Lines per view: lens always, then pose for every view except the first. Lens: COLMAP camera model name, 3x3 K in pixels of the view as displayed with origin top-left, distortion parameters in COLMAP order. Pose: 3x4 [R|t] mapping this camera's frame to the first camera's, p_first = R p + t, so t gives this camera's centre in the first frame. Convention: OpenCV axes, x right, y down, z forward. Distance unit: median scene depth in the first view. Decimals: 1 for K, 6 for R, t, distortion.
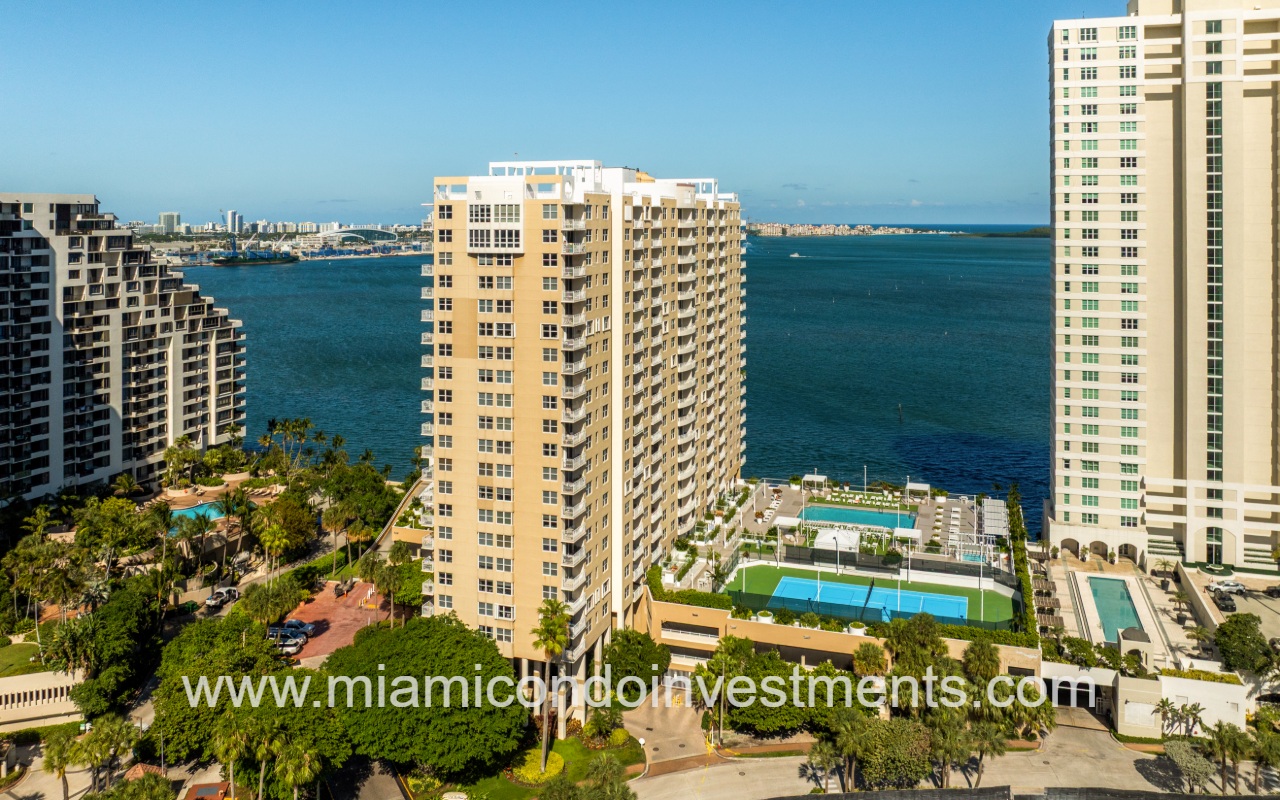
lens RADIAL K [[979.8, 0, 659.9], [0, 979.8, 214.7], [0, 0, 1]] dist [-0.008346, -0.012050]
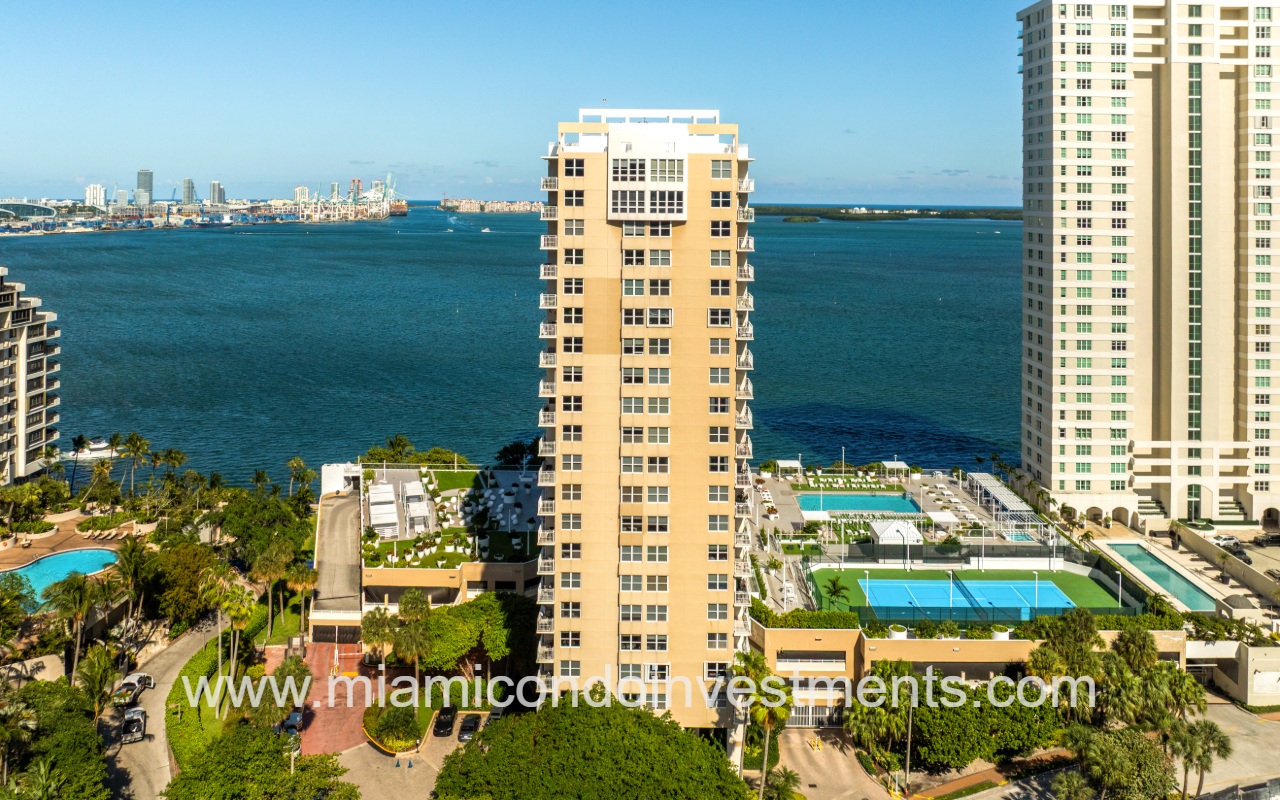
lens RADIAL K [[956.0, 0, 647.9], [0, 956.0, 183.0], [0, 0, 1]] dist [-0.017250, -0.000077]
pose [[0.951421, 0.014664, 0.307543, -0.303595], [-0.011262, 0.999854, -0.012834, 0.014077], [-0.307686, 0.008747, 0.951448, 0.195722]]
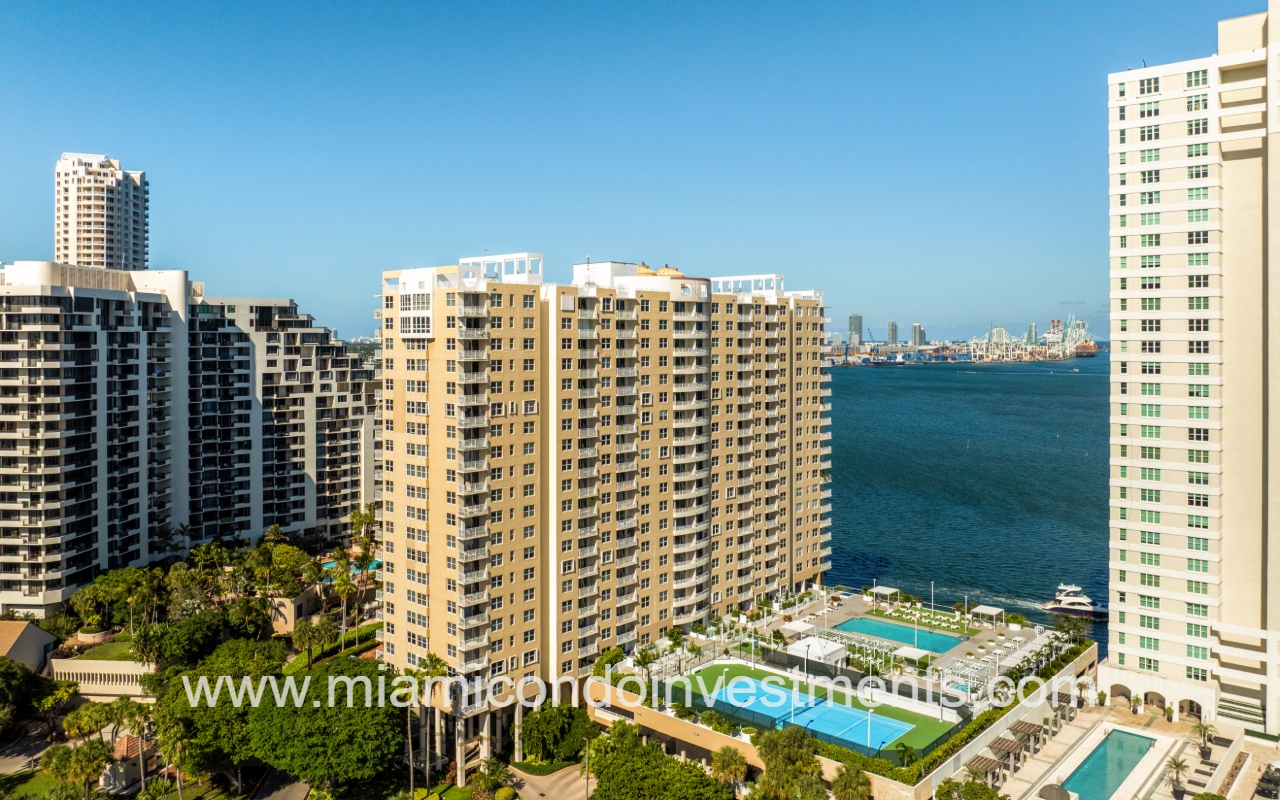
lens RADIAL K [[952.1, 0, 658.4], [0, 952.1, 340.2], [0, 0, 1]] dist [-0.030265, 0.000636]
pose [[0.918432, 0.000711, -0.395578, 0.376977], [0.002657, 0.999965, 0.007965, 0.025052], [0.395570, -0.008366, 0.918398, 0.093908]]
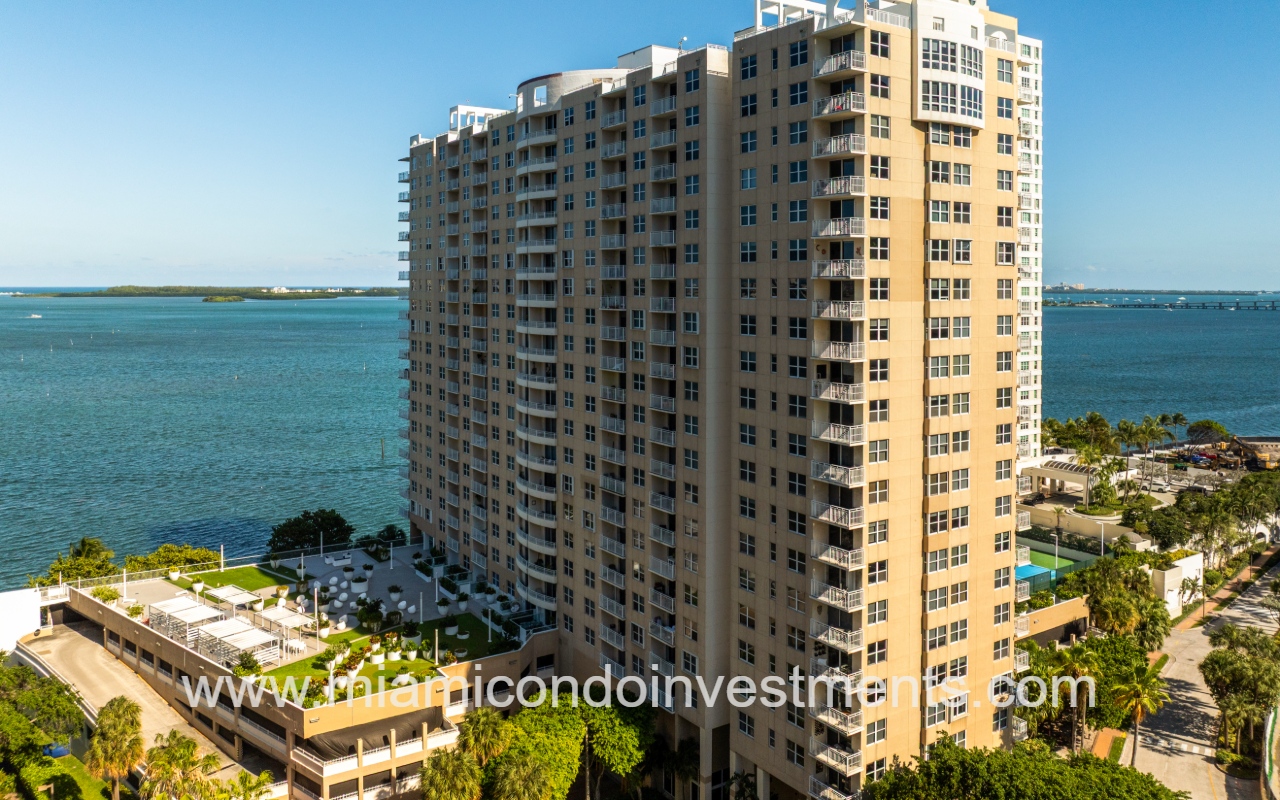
lens RADIAL K [[962.2, 0, 639.3], [0, 962.2, 291.8], [0, 0, 1]] dist [-0.027687, 0.011370]
pose [[0.616362, -0.004189, 0.787452, -0.563970], [-0.006712, 0.999922, 0.010573, 0.102809], [-0.787434, -0.011802, 0.616286, 0.585699]]
